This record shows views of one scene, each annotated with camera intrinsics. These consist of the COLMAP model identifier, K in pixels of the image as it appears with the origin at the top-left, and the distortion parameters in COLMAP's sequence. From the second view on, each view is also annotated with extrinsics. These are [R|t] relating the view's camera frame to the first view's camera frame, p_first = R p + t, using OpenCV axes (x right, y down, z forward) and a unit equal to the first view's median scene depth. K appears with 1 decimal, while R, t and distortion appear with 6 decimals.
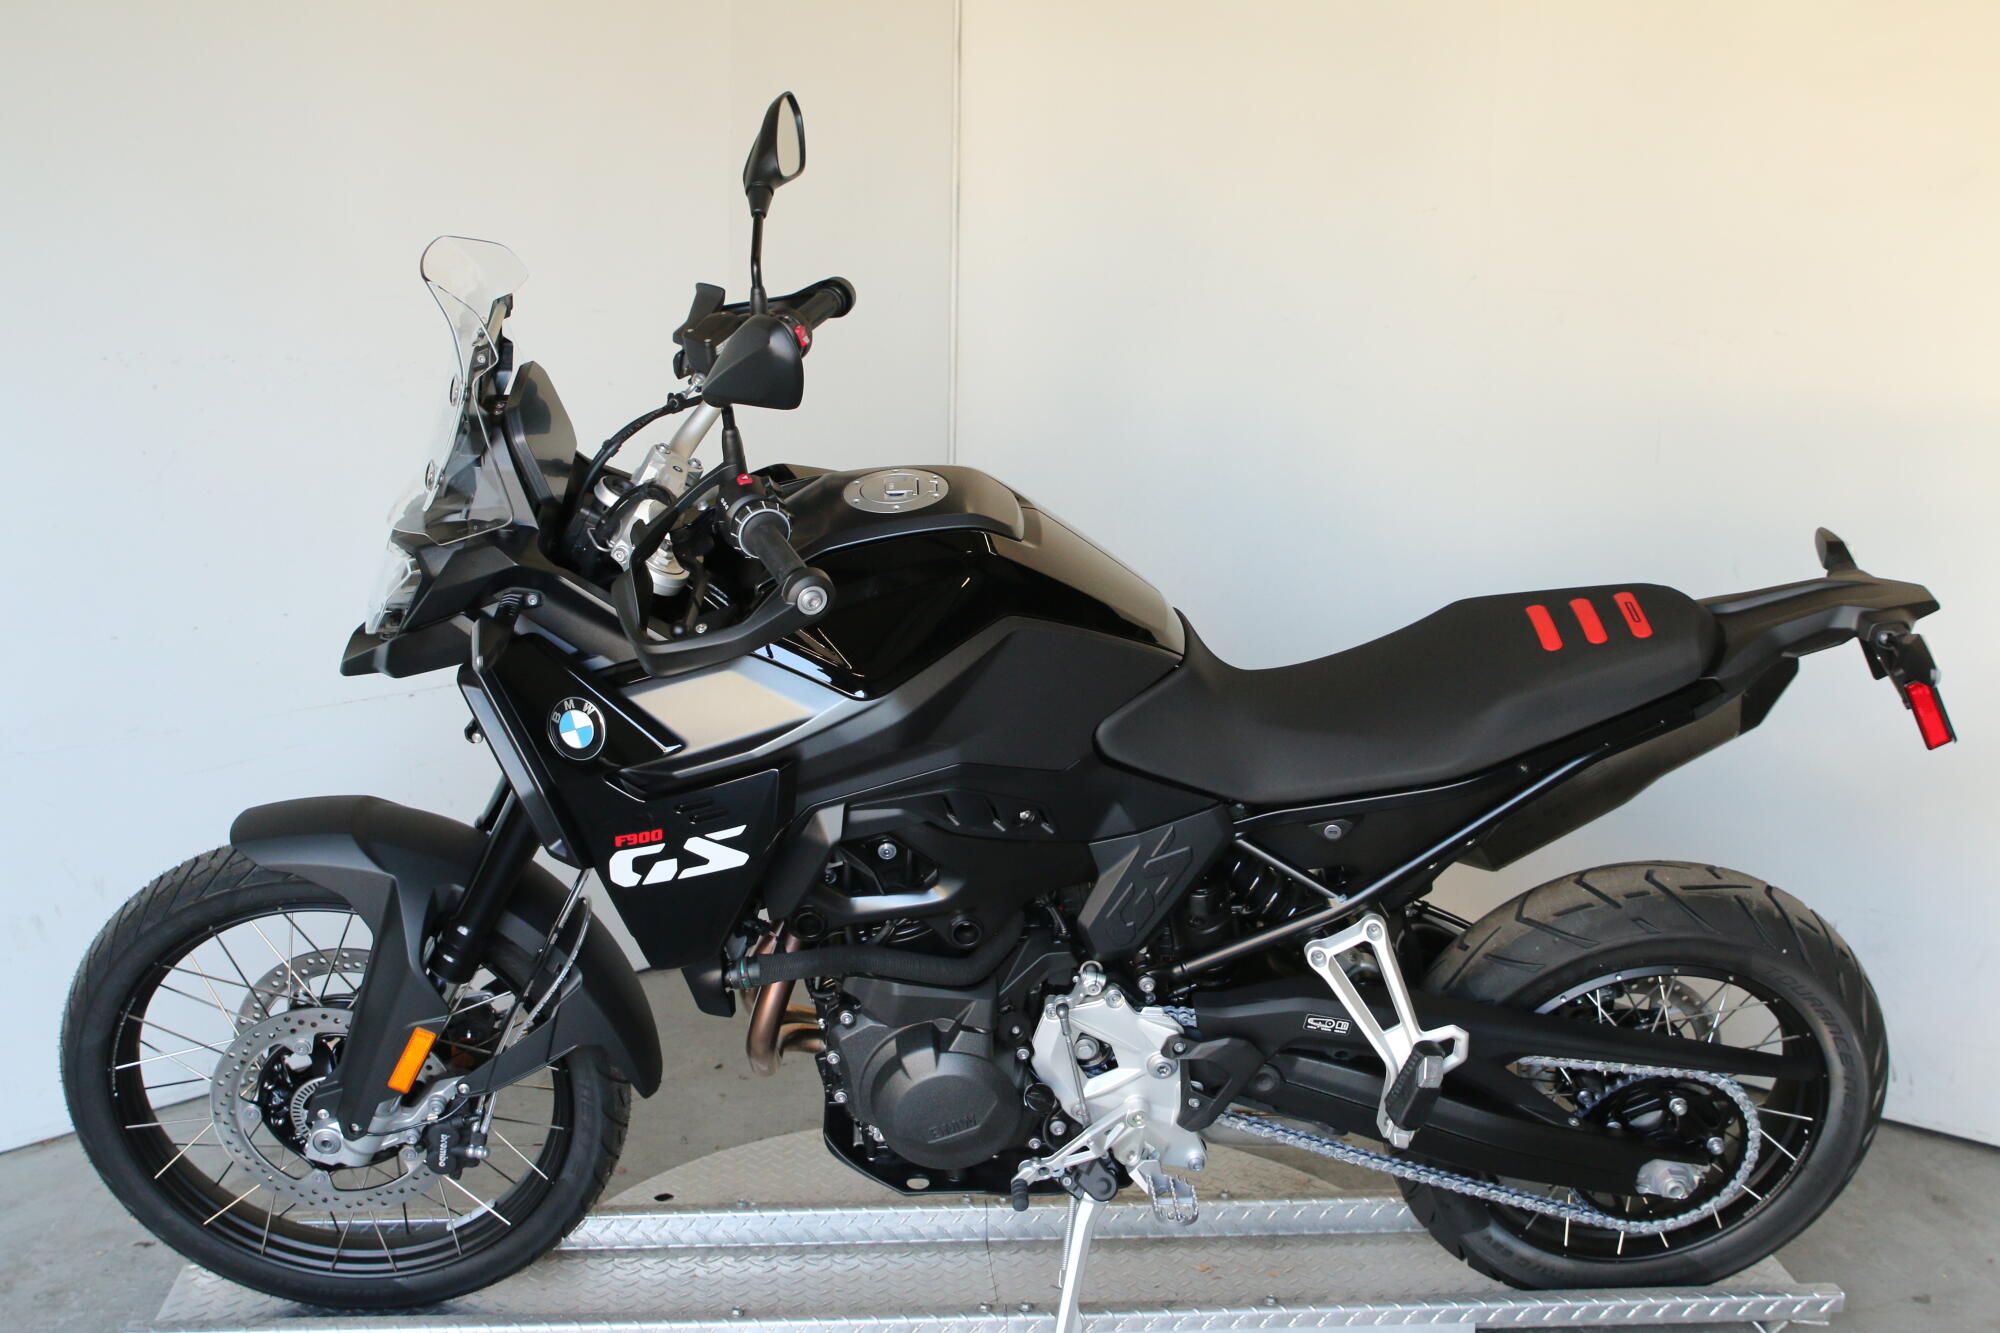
lens RADIAL K [[2498.9, 0, 1009.1], [0, 2498.9, 659.0], [0, 0, 1]] dist [-0.077722, 0.000000]
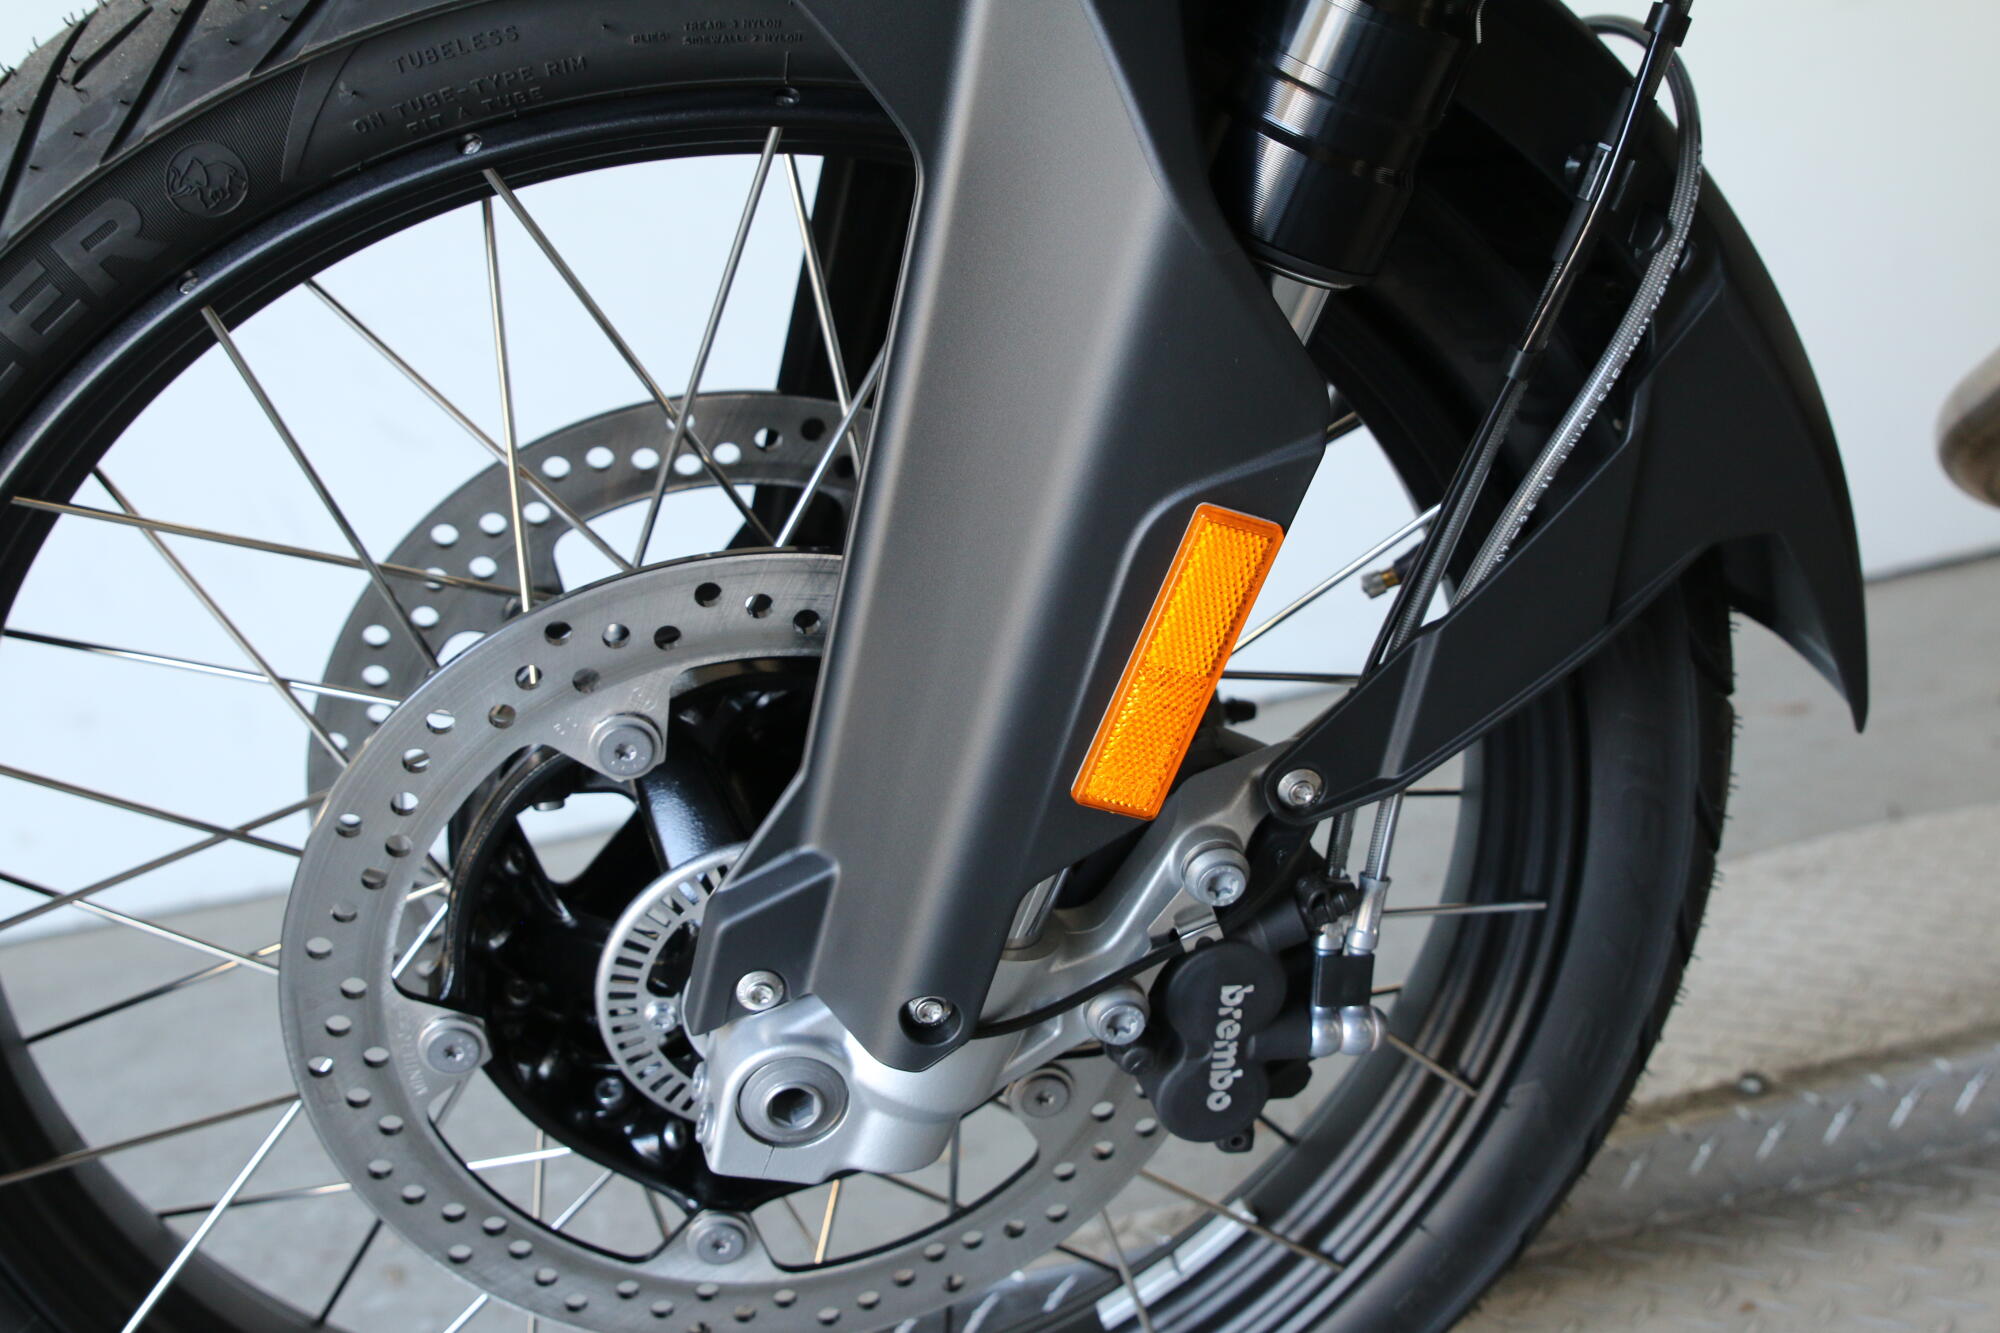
lens RADIAL K [[2498.9, 0, 989.1], [0, 2498.9, 651.1], [0, 0, 1]] dist [-0.077722, 0.000000]
pose [[0.983503, -0.168349, 0.066187, -0.268034], [0.166275, 0.985432, 0.035733, 0.146468], [-0.071239, -0.024138, 0.997167, 0.757050]]
